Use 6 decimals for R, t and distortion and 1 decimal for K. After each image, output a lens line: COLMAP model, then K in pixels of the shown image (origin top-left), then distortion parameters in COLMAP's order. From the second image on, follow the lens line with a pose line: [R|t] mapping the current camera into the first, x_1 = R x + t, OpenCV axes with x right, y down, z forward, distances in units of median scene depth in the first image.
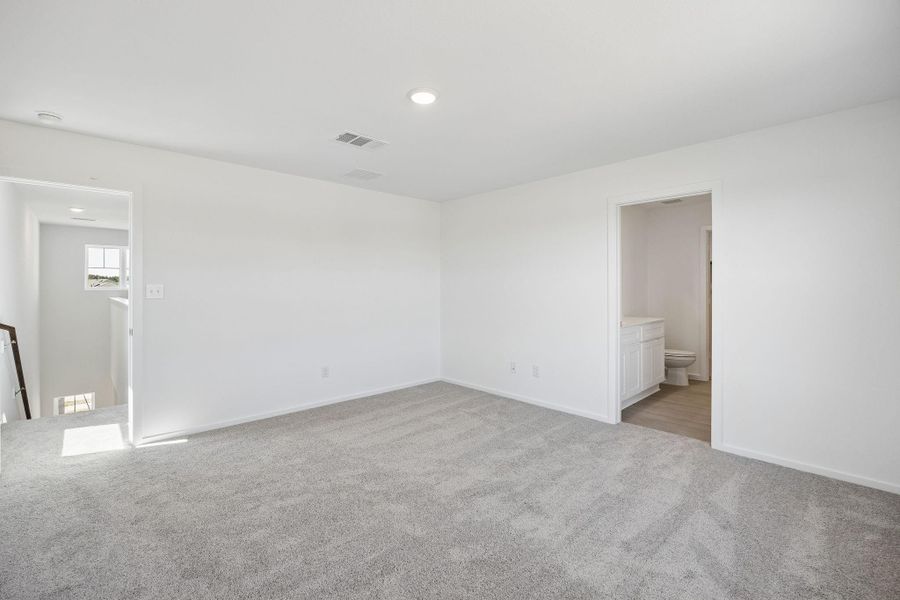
lens RADIAL K [[416.4, 0, 451.7], [0, 416.4, 287.3], [0, 0, 1]] dist [-0.001754, 0.000069]
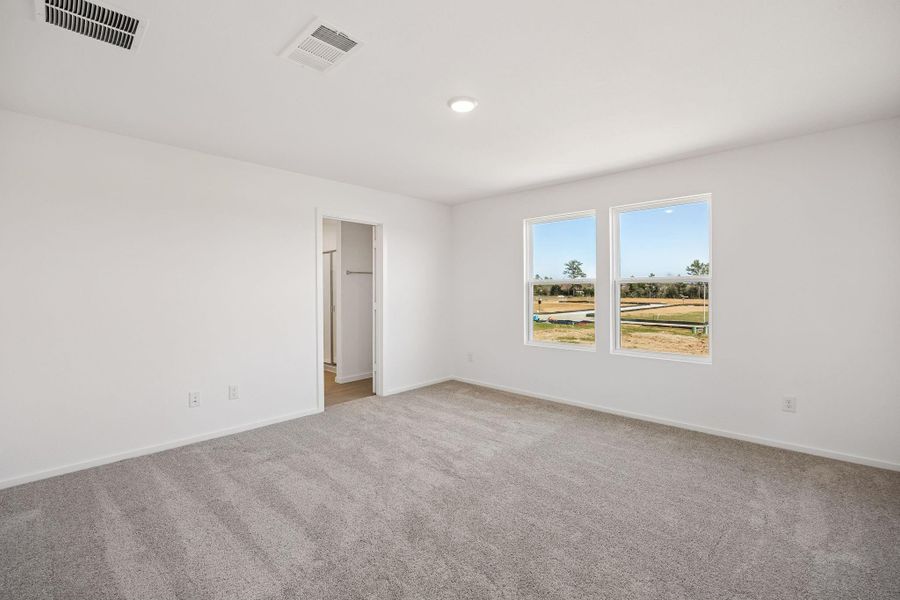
lens RADIAL K [[416.4, 0, 451.7], [0, 416.4, 287.3], [0, 0, 1]] dist [-0.001754, 0.000069]
pose [[-0.116796, 0.007000, 0.993131, -0.946131], [-0.005547, 0.999955, -0.007701, 0.002836], [-0.993140, -0.006408, -0.116752, 0.979203]]
